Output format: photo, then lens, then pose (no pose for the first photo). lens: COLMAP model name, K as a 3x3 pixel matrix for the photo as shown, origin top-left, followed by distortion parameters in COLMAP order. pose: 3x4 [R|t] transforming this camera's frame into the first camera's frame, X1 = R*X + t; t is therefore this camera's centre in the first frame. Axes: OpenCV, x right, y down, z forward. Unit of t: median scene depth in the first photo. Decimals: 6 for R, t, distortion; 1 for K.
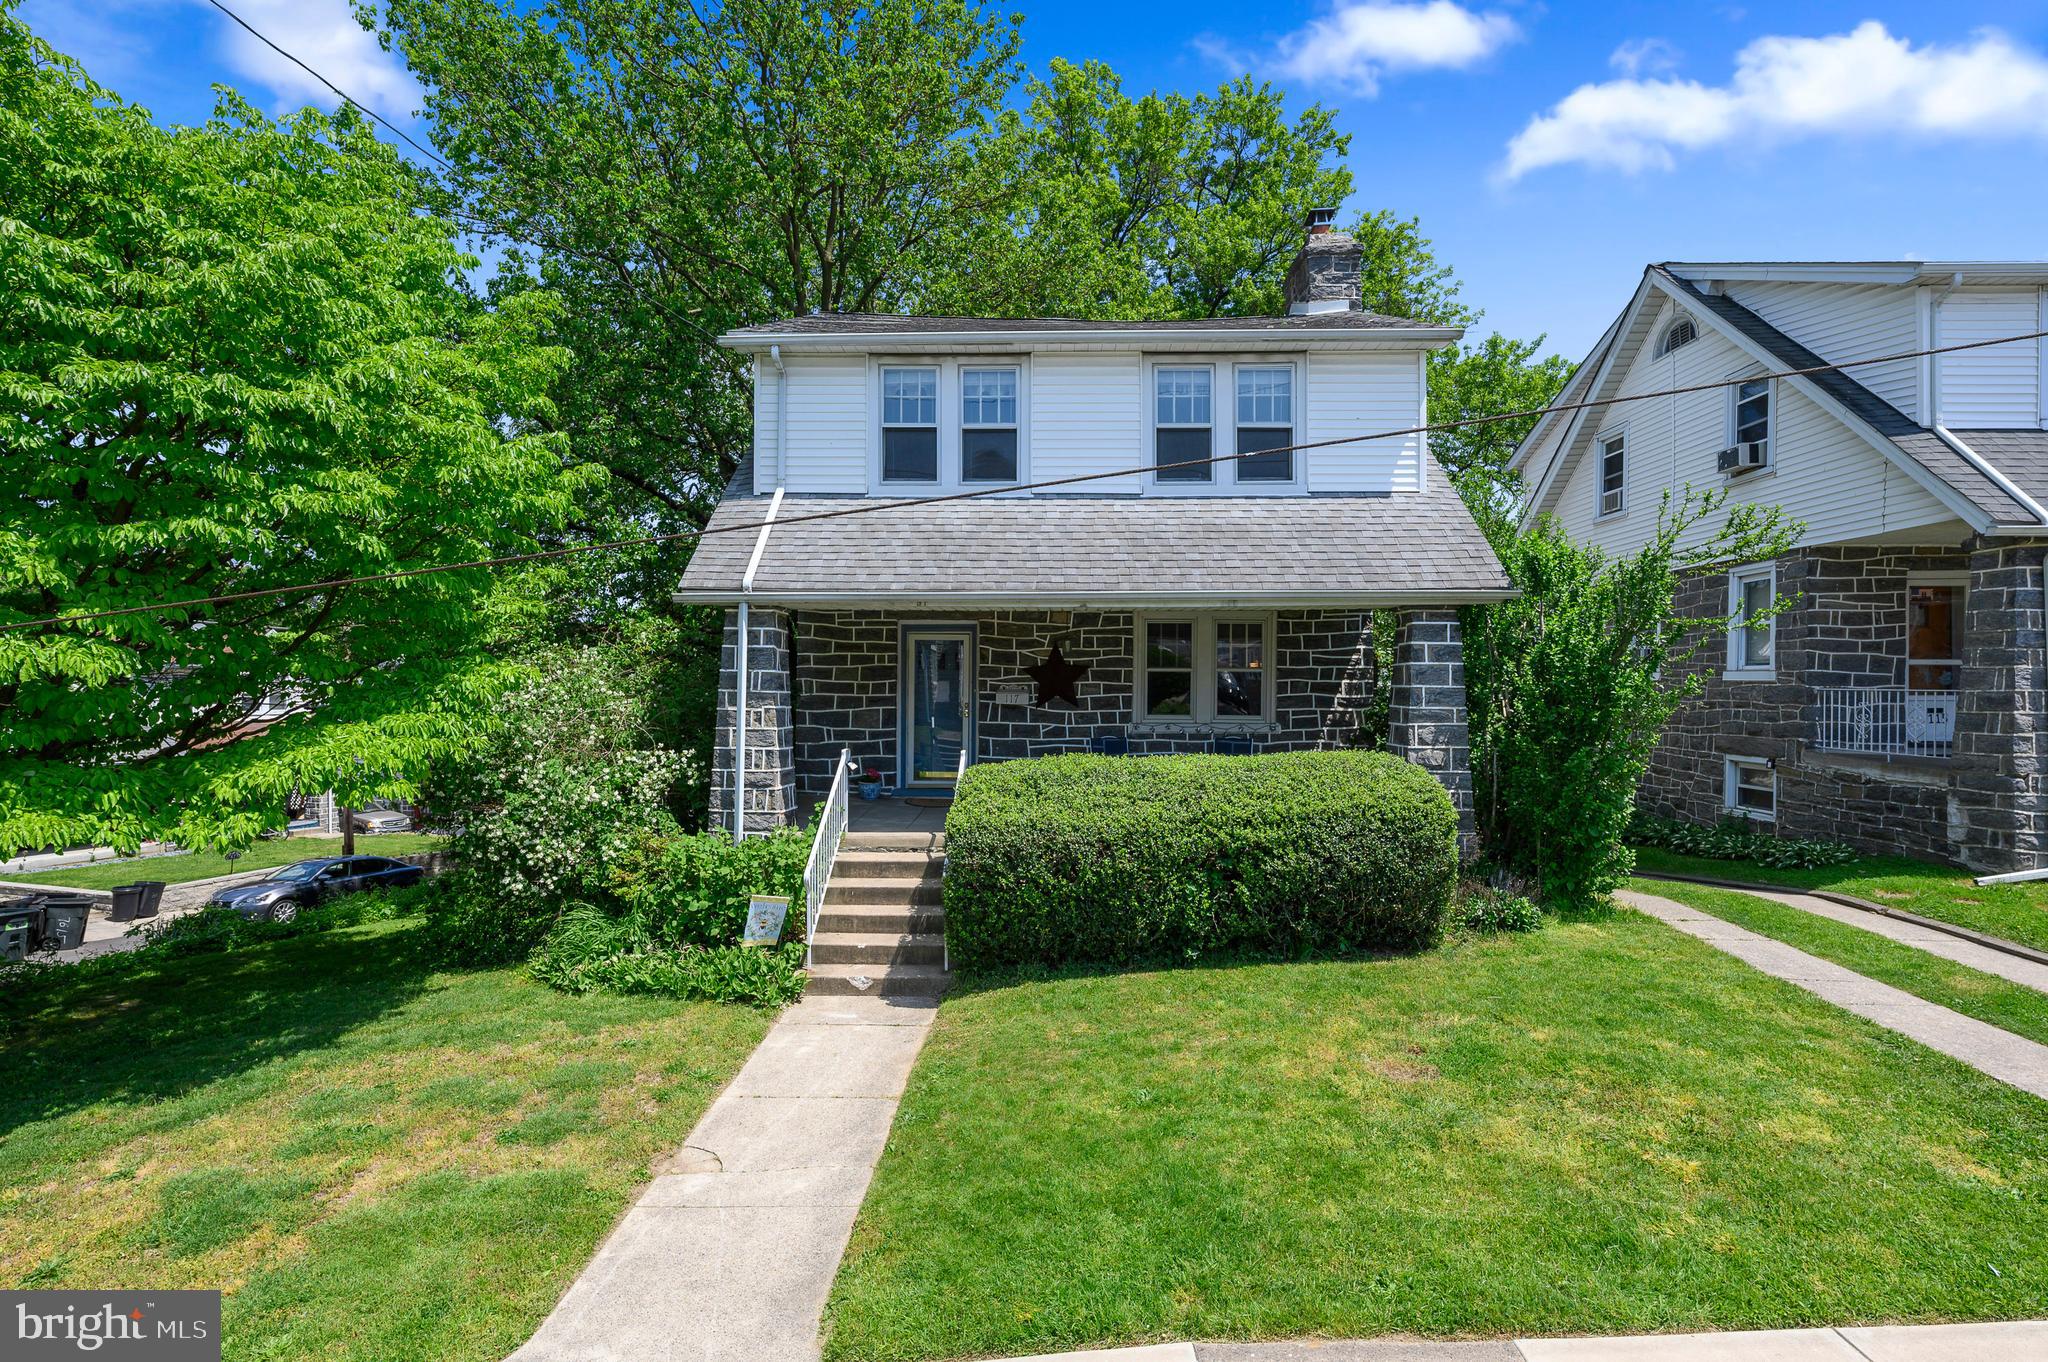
lens RADIAL K [[953.7, 0, 1033.4], [0, 953.7, 679.3], [0, 0, 1]] dist [-0.000884, 0.000314]
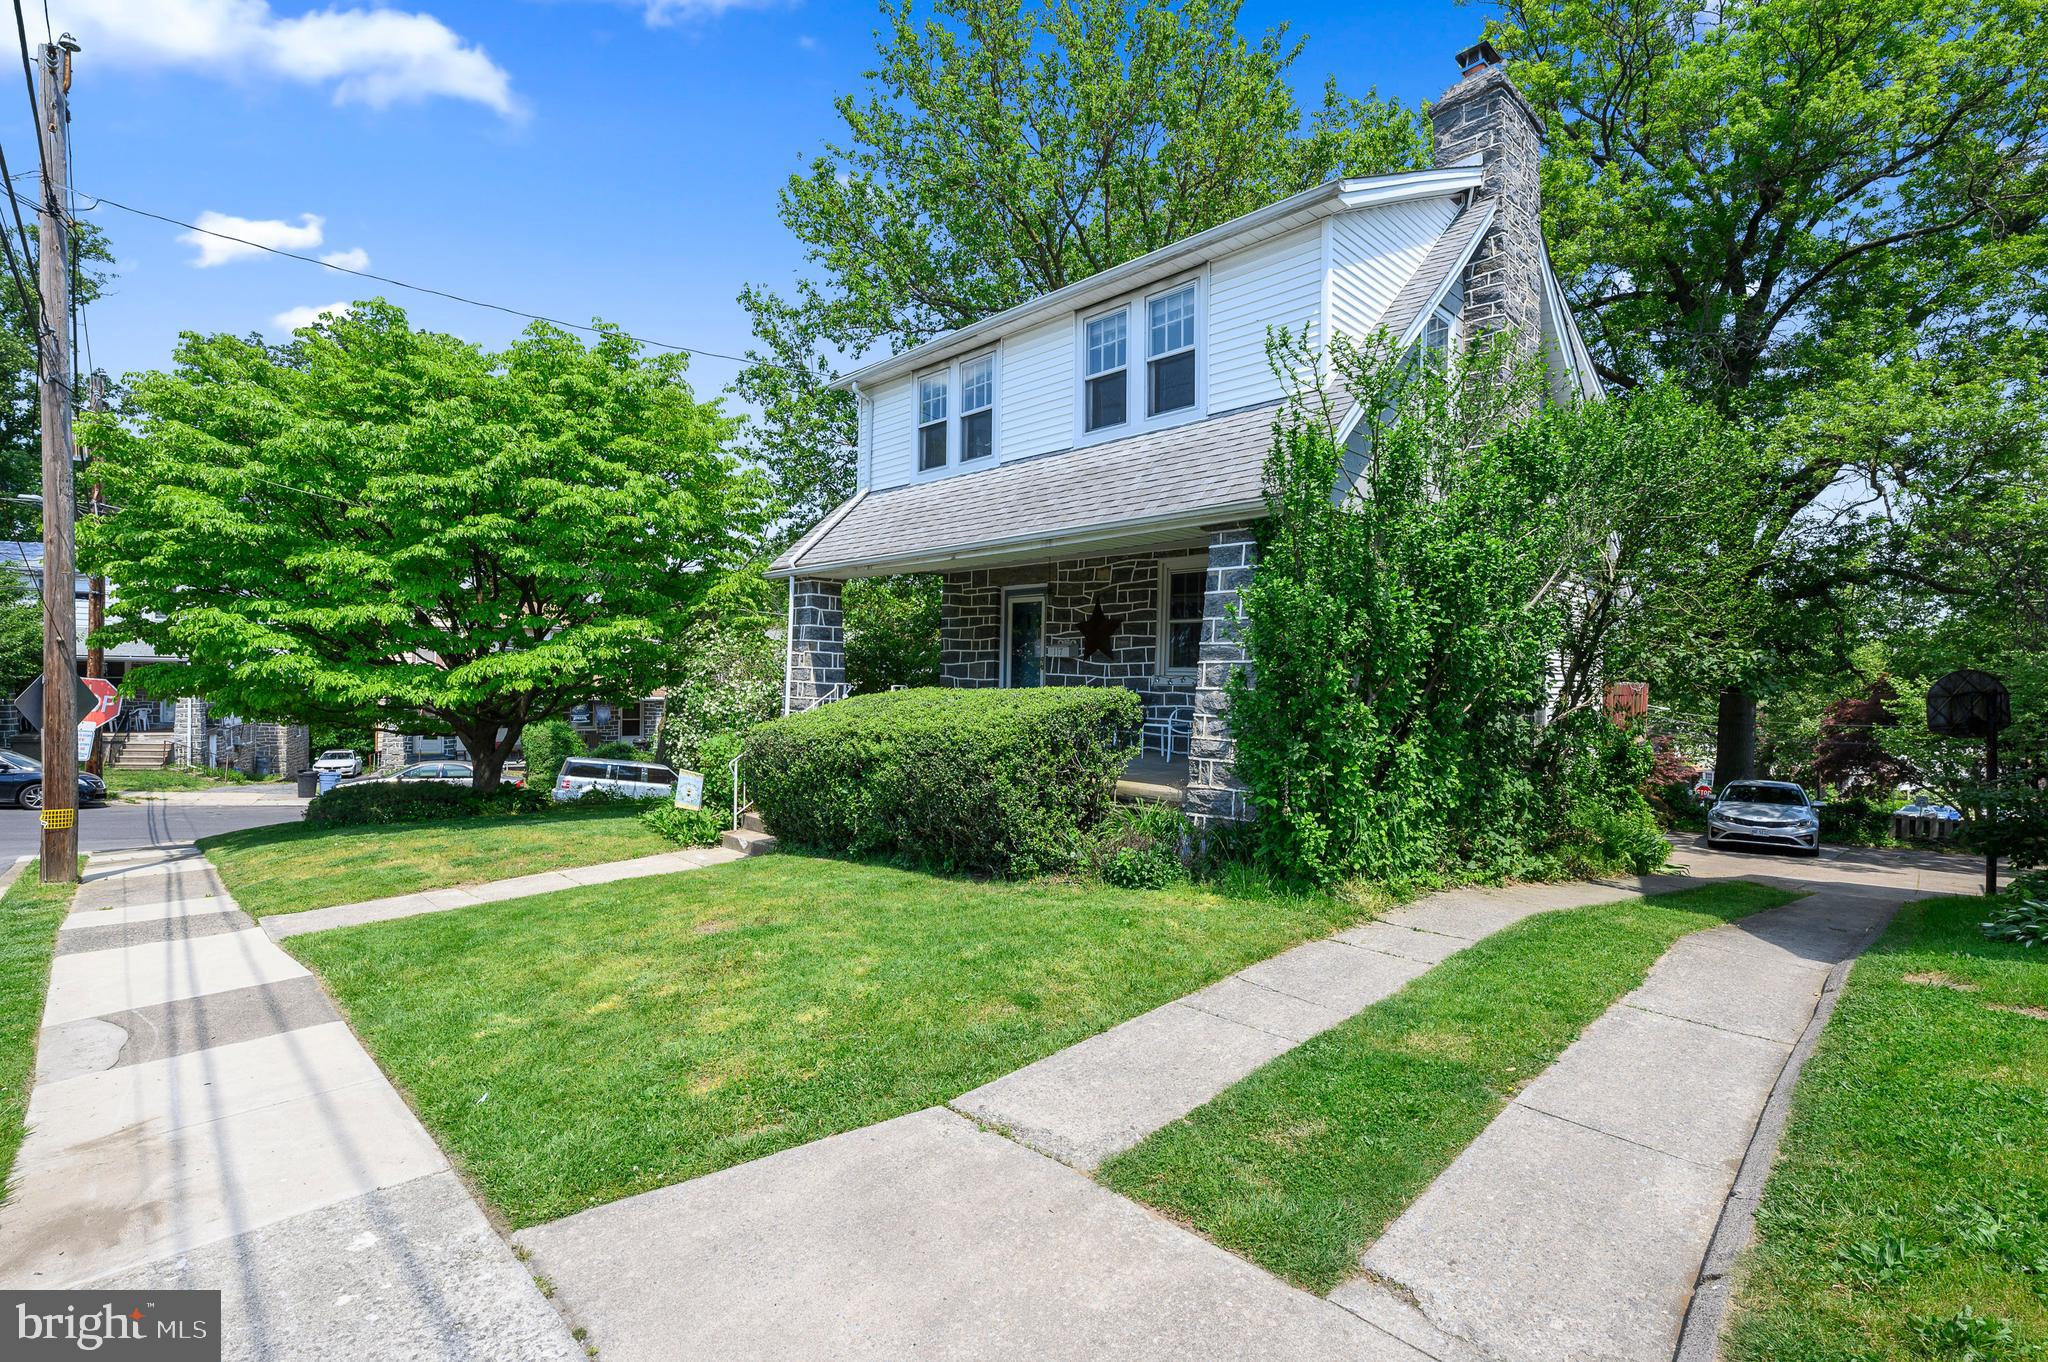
lens RADIAL K [[912.3, 0, 1024.0], [0, 912.3, 681.0], [0, 0, 1]] dist [-0.003770, -0.000461]
pose [[0.719740, 0.011272, -0.694152, 0.854164], [-0.009285, 0.999935, 0.006611, 0.059775], [0.694182, 0.001687, 0.719798, 0.278187]]
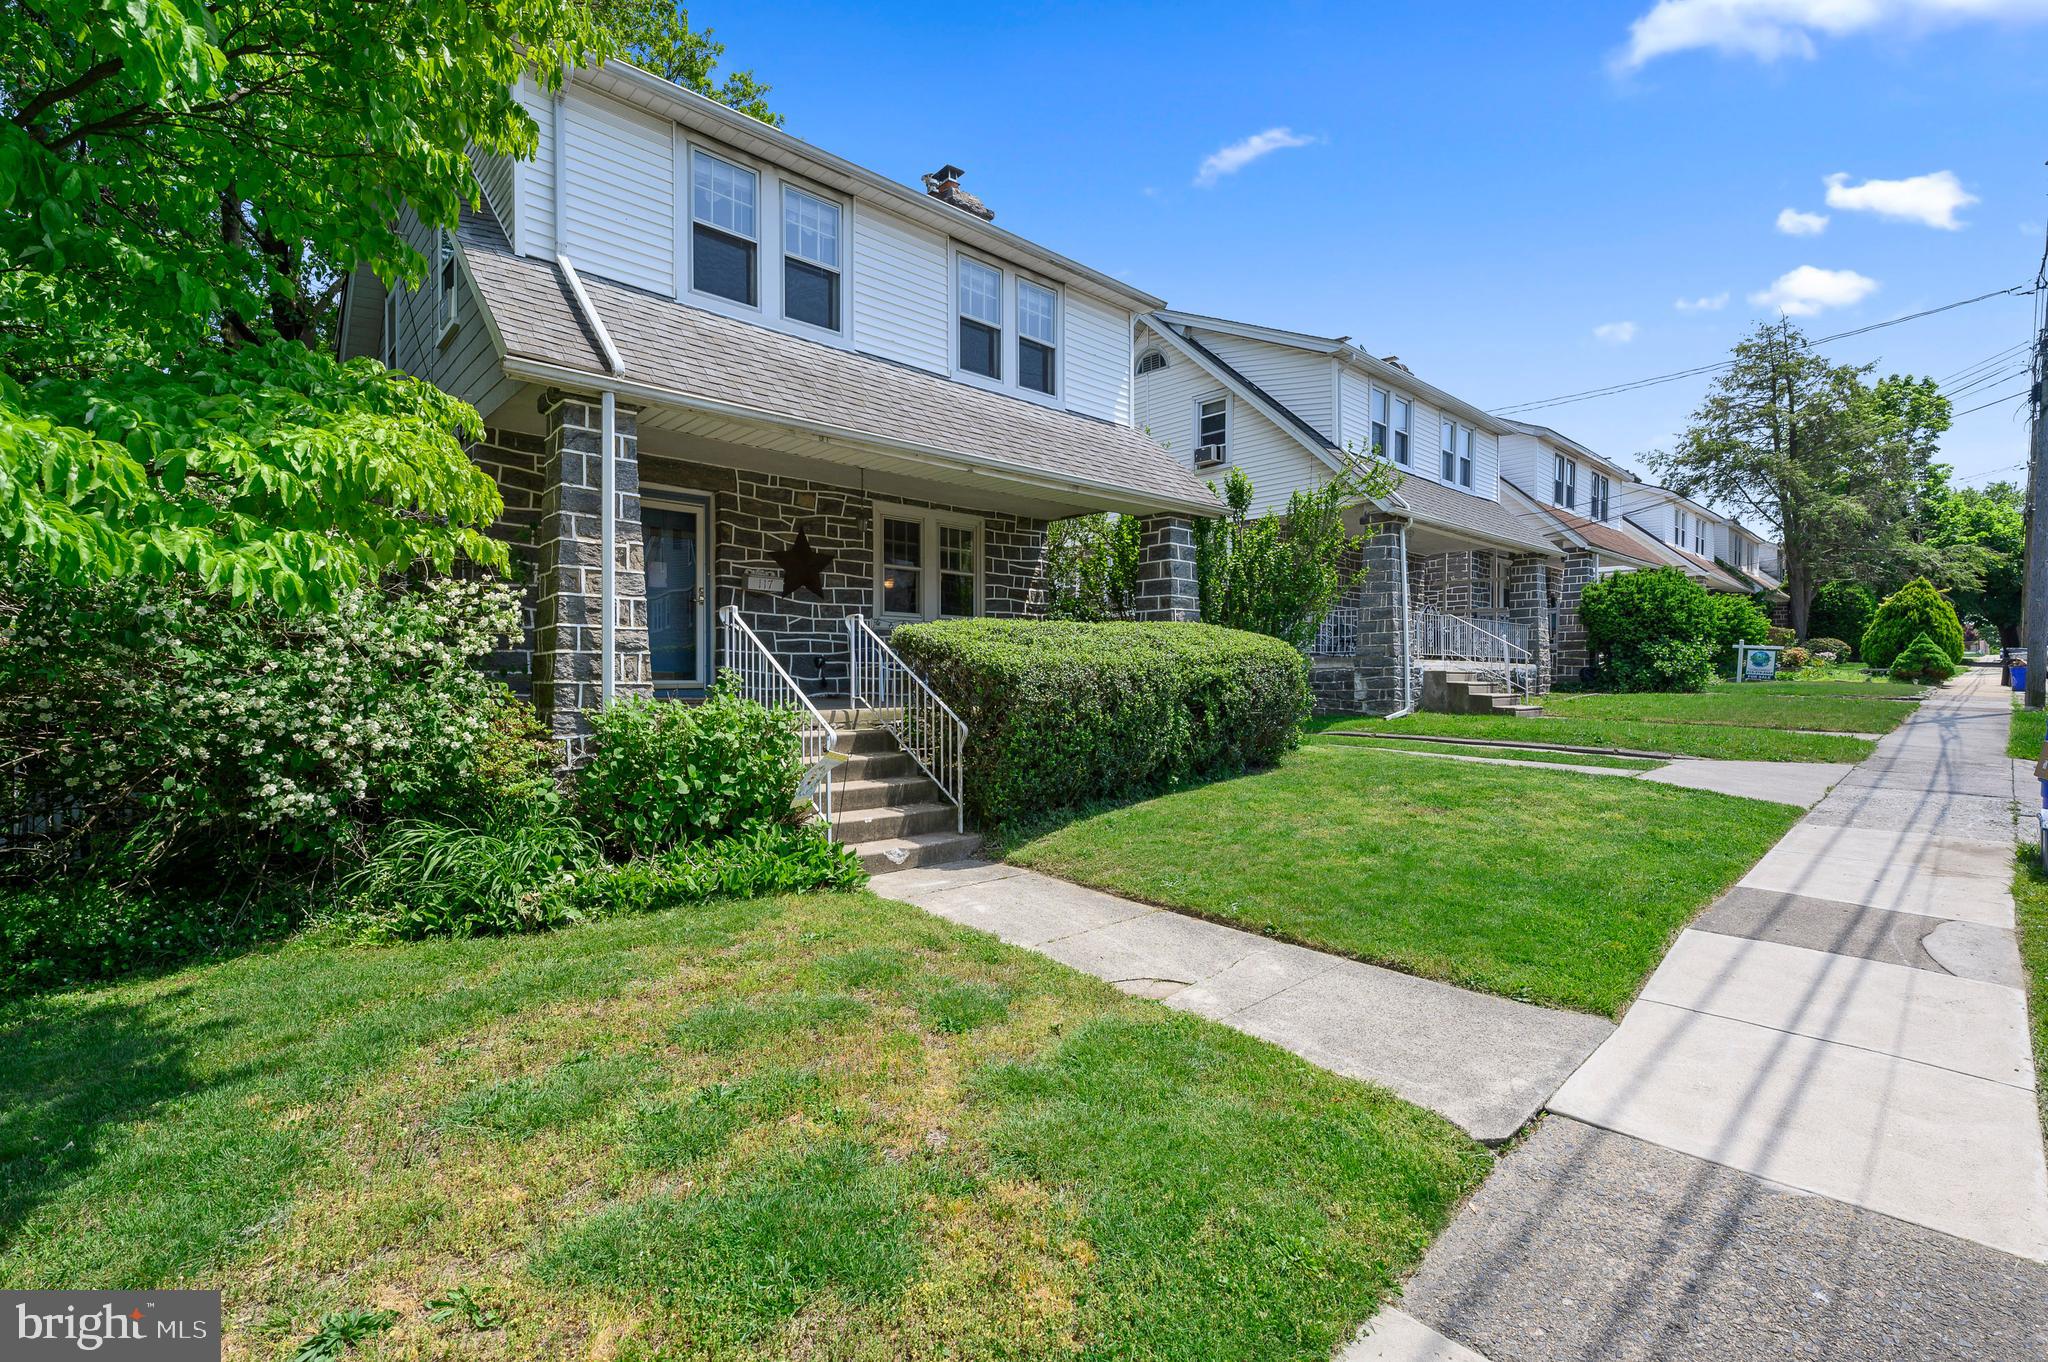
lens RADIAL K [[912.3, 0, 1024.0], [0, 912.3, 681.0], [0, 0, 1]] dist [-0.003770, -0.000461]
pose [[0.719347, -0.004275, 0.694638, -0.553670], [-0.002311, 0.999961, 0.008546, 0.129512], [-0.694648, -0.007753, 0.719309, 0.283310]]
